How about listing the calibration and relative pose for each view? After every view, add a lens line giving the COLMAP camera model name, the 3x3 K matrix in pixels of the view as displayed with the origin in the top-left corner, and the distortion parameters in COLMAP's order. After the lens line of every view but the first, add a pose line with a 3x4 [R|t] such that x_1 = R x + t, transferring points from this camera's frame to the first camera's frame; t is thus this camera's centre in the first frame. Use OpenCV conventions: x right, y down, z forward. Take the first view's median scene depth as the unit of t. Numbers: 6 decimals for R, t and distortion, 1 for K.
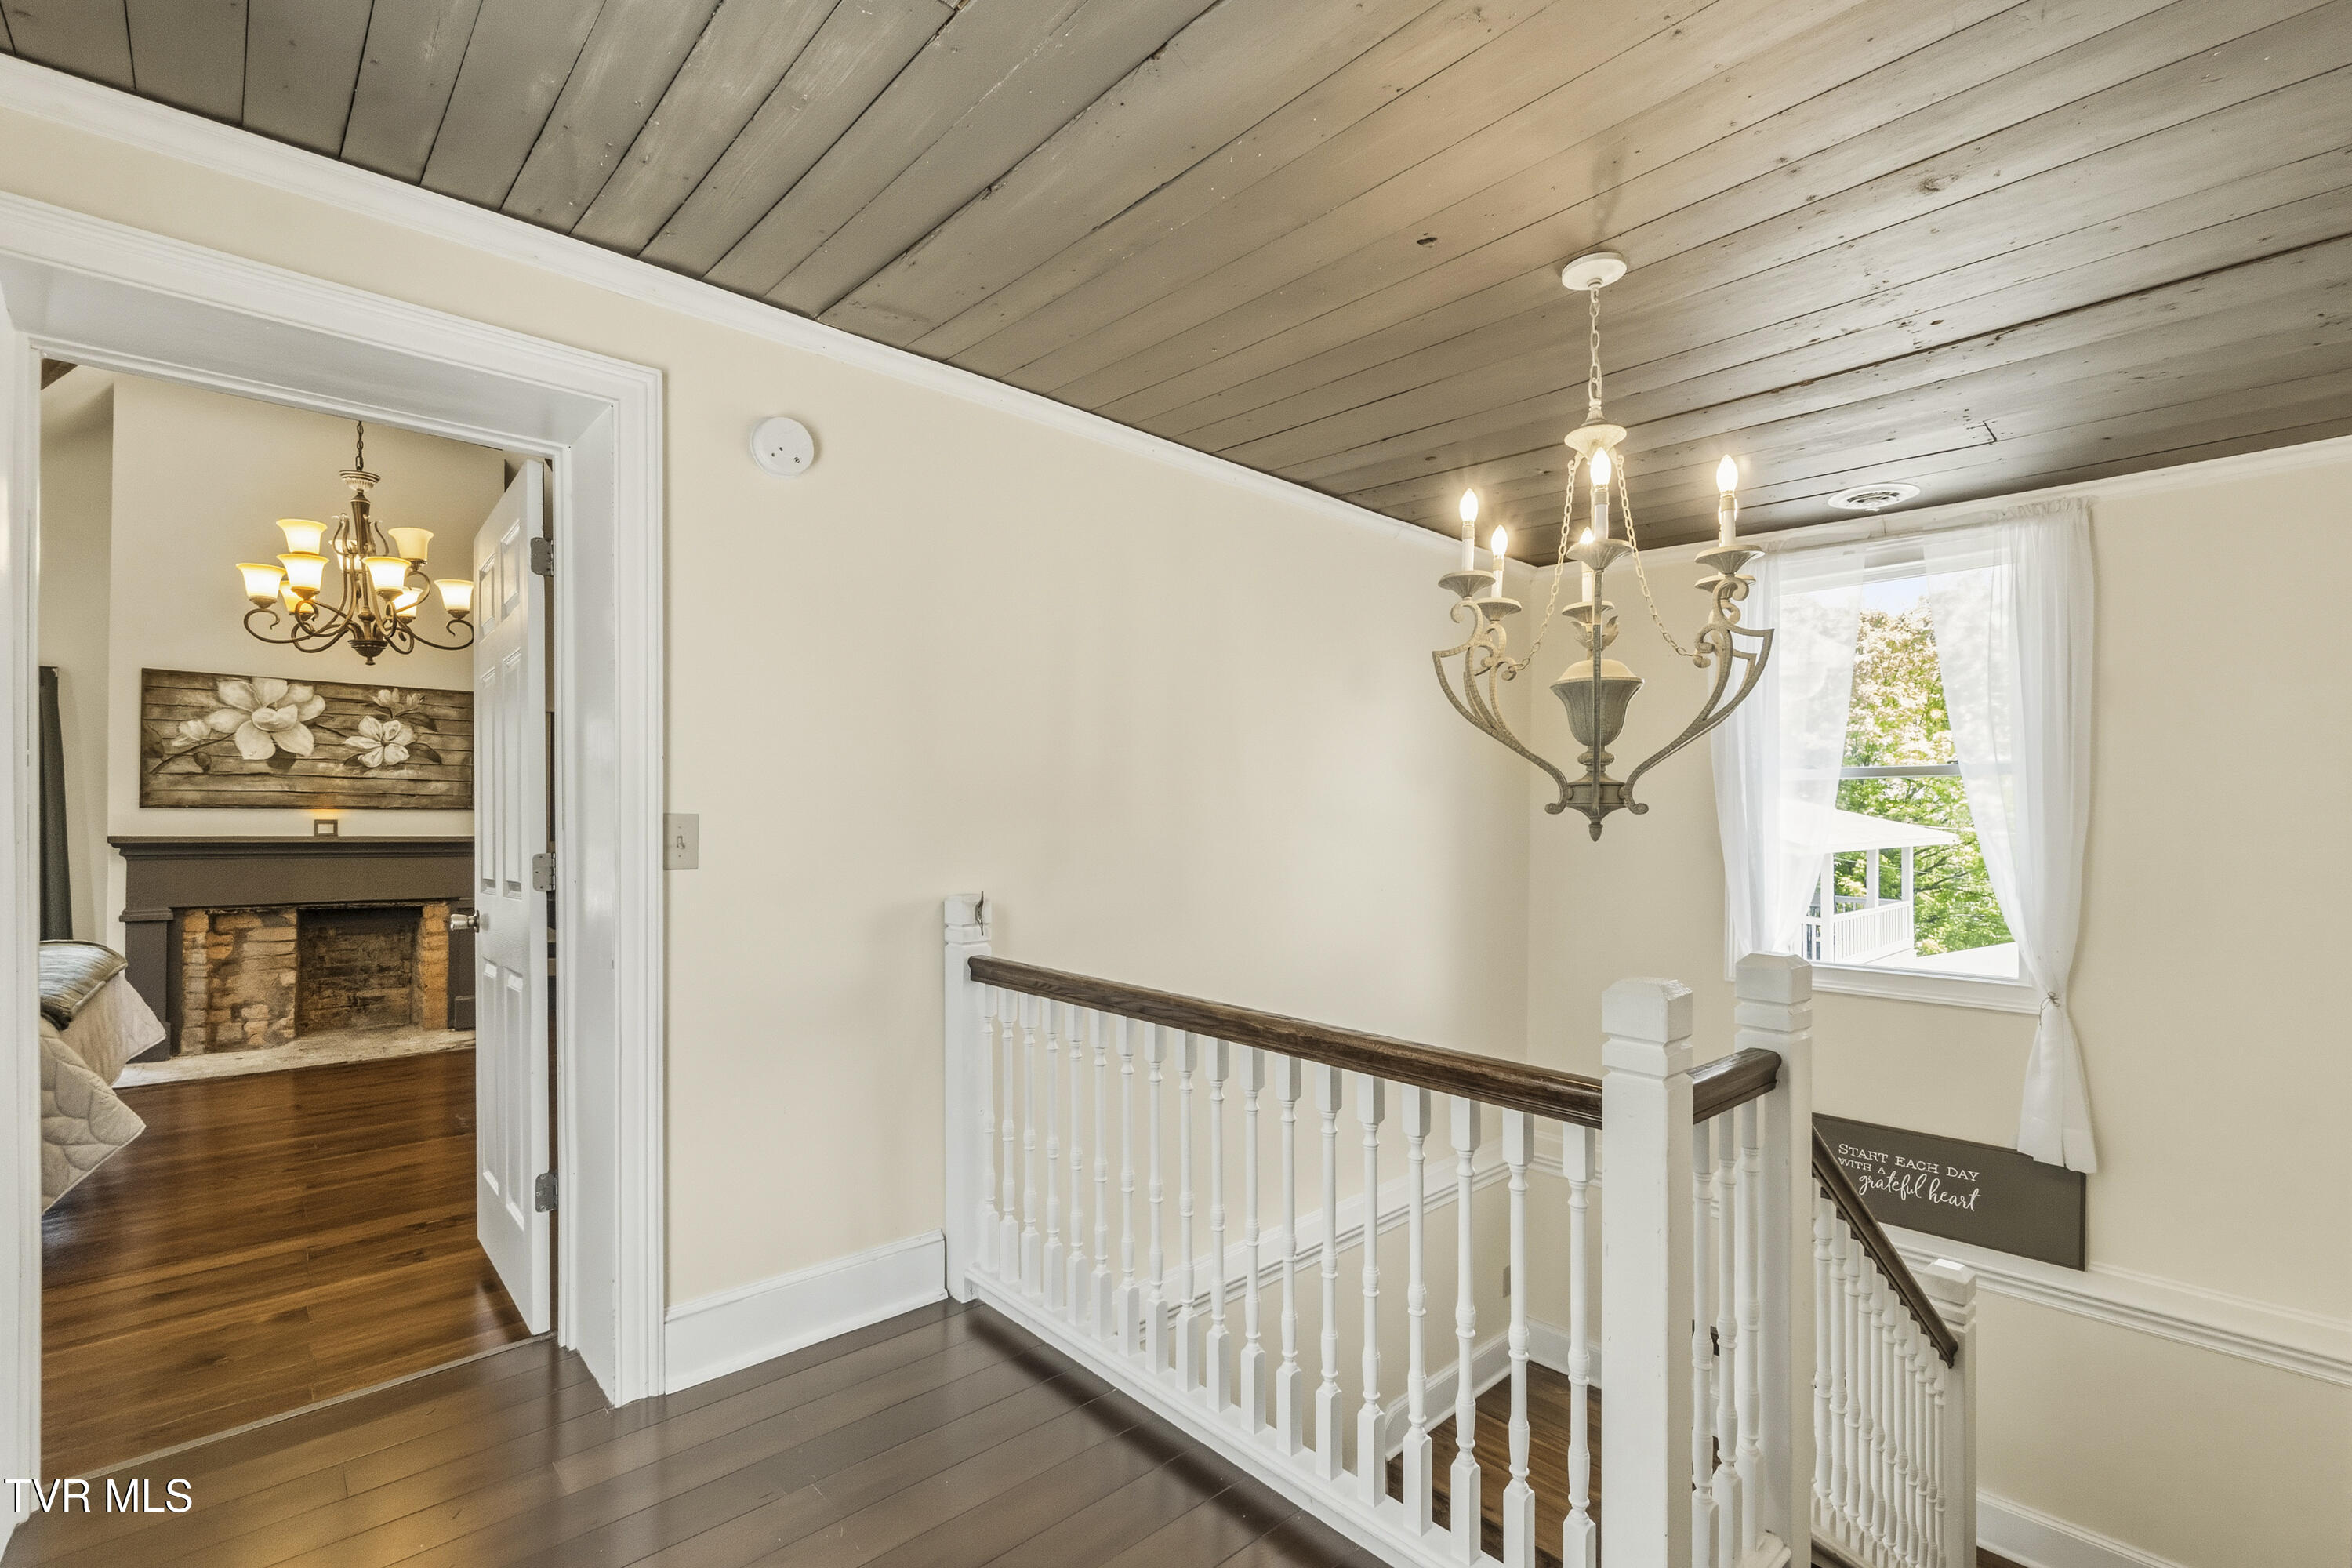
lens RADIAL K [[1037.4, 0, 1183.9], [0, 1037.4, 818.8], [0, 0, 1]] dist [-0.002784, -0.000336]
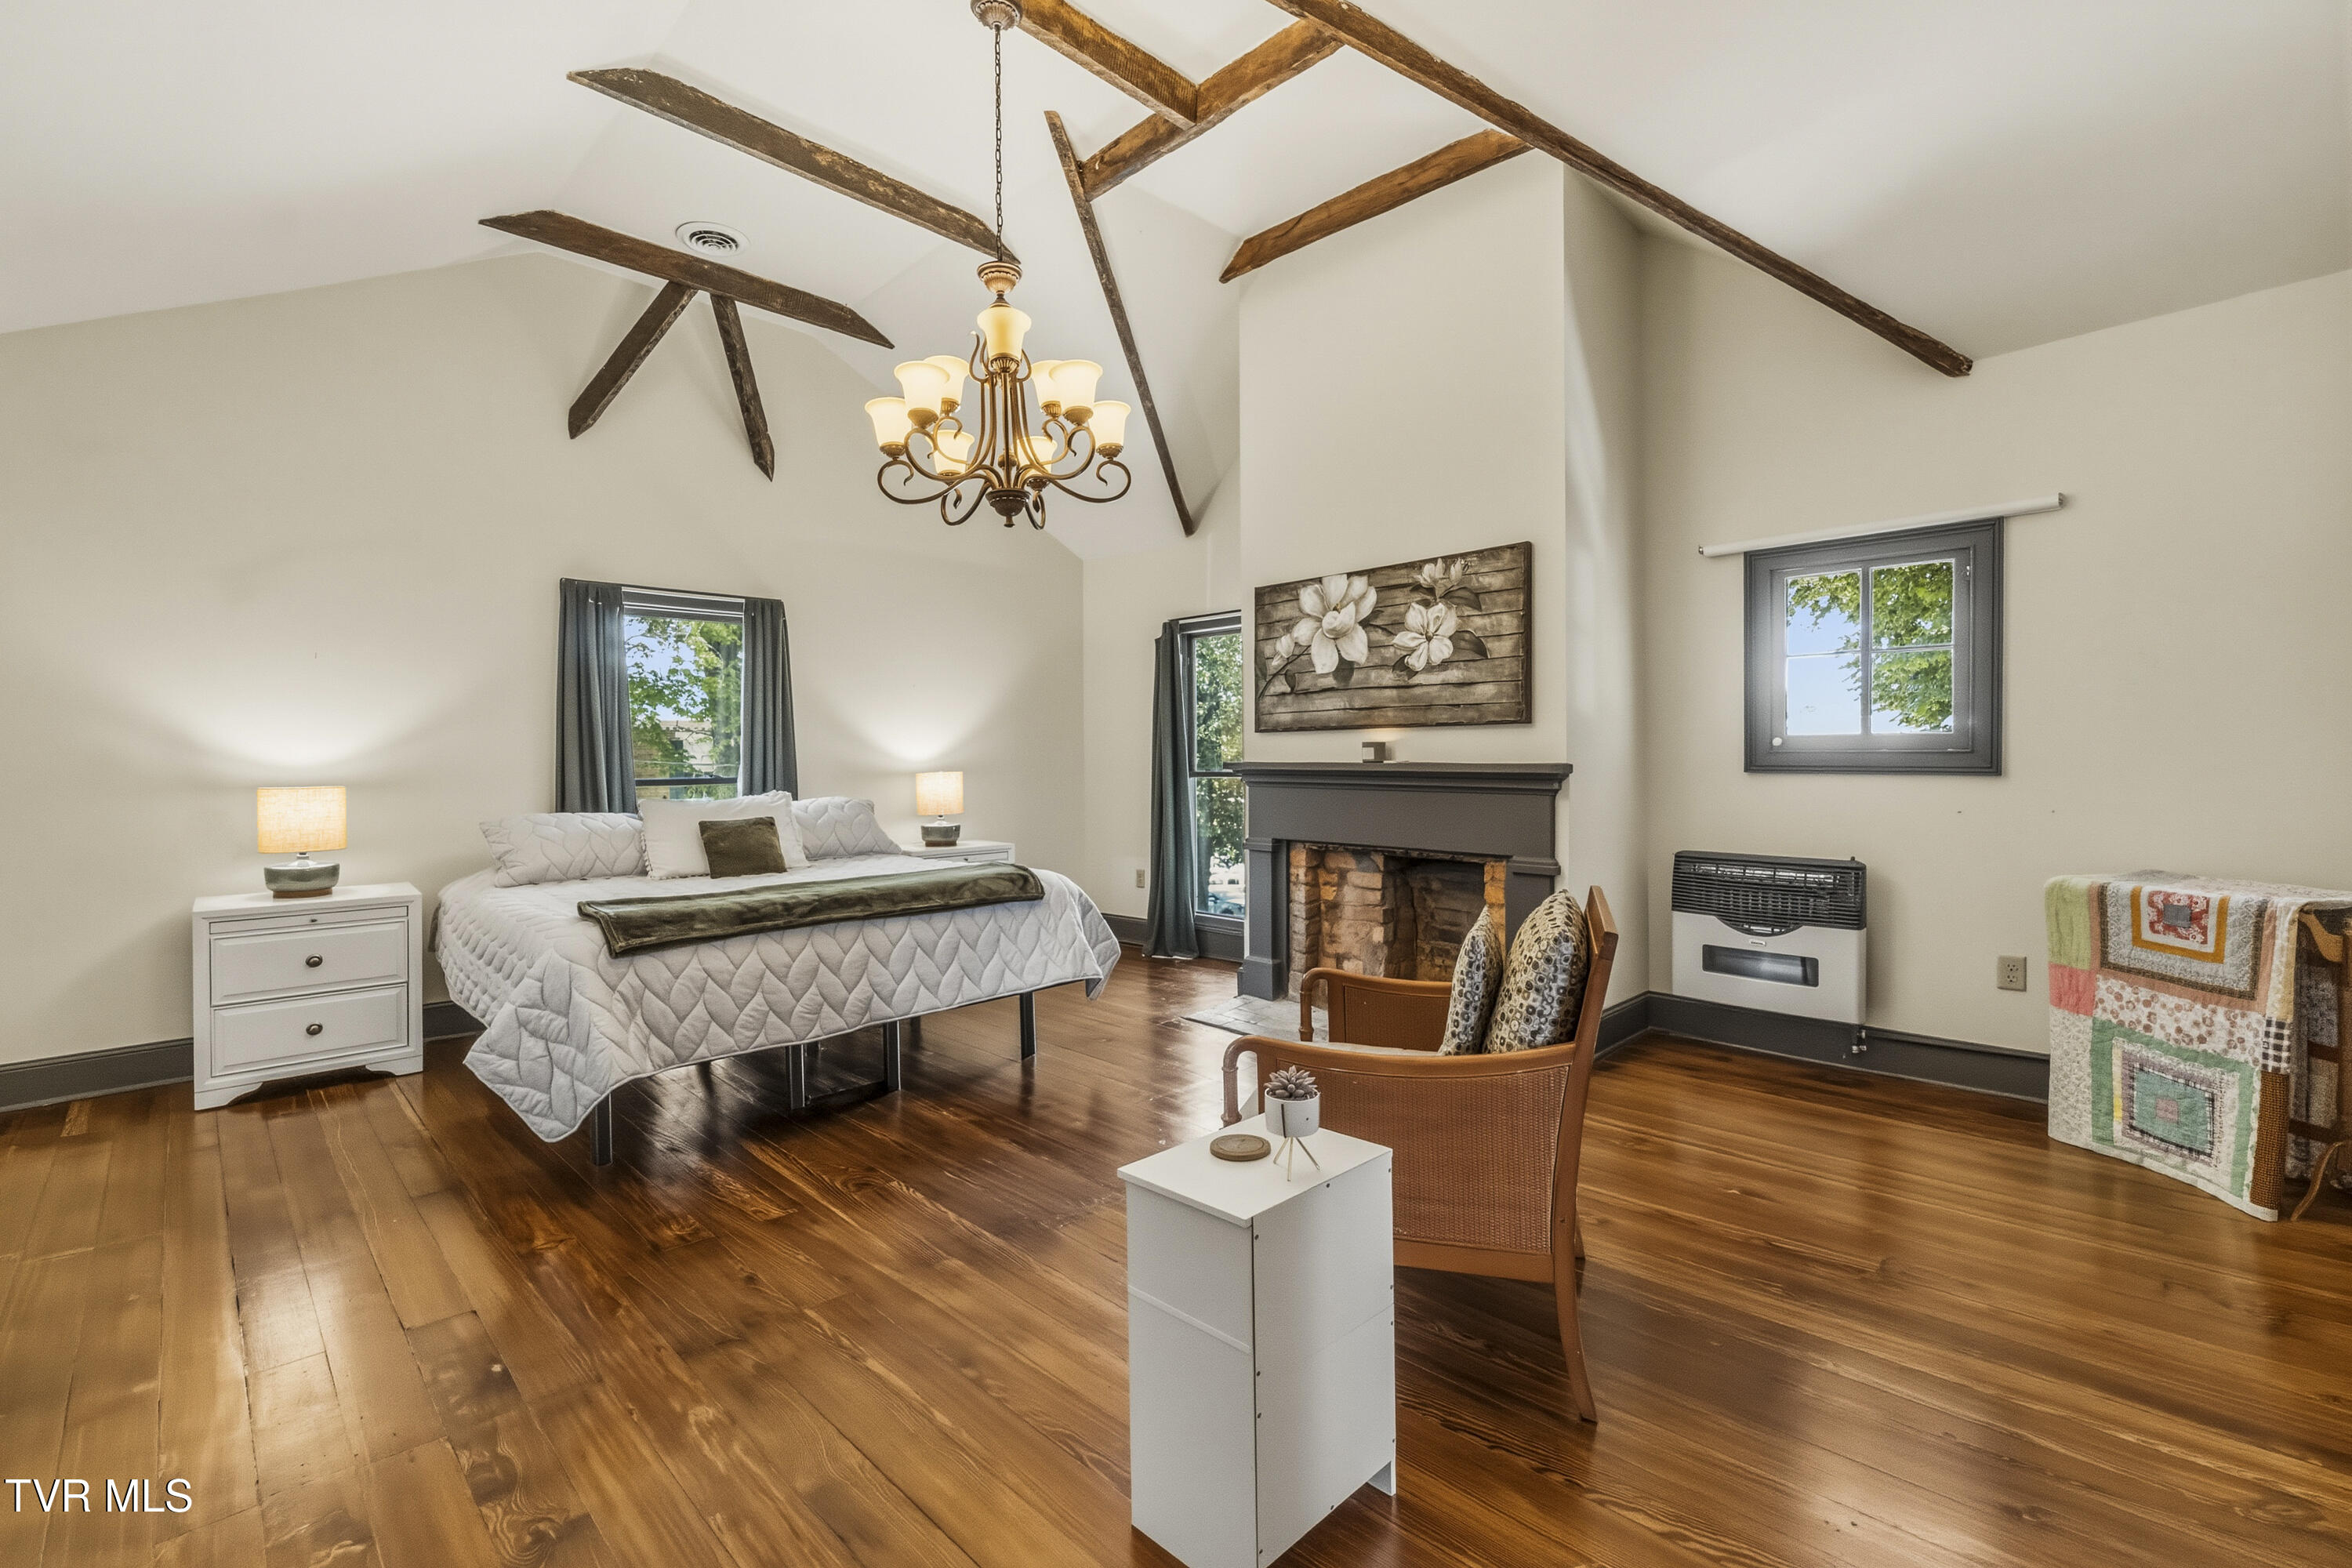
lens RADIAL K [[1034.7, 0, 1169.6], [0, 1034.7, 763.1], [0, 0, 1]] dist [0.000661, -0.000094]
pose [[0.014342, 0.002953, -0.999893, -0.042244], [0.012611, 0.999916, 0.003134, 0.012892], [0.999818, -0.012654, 0.014304, 0.851179]]
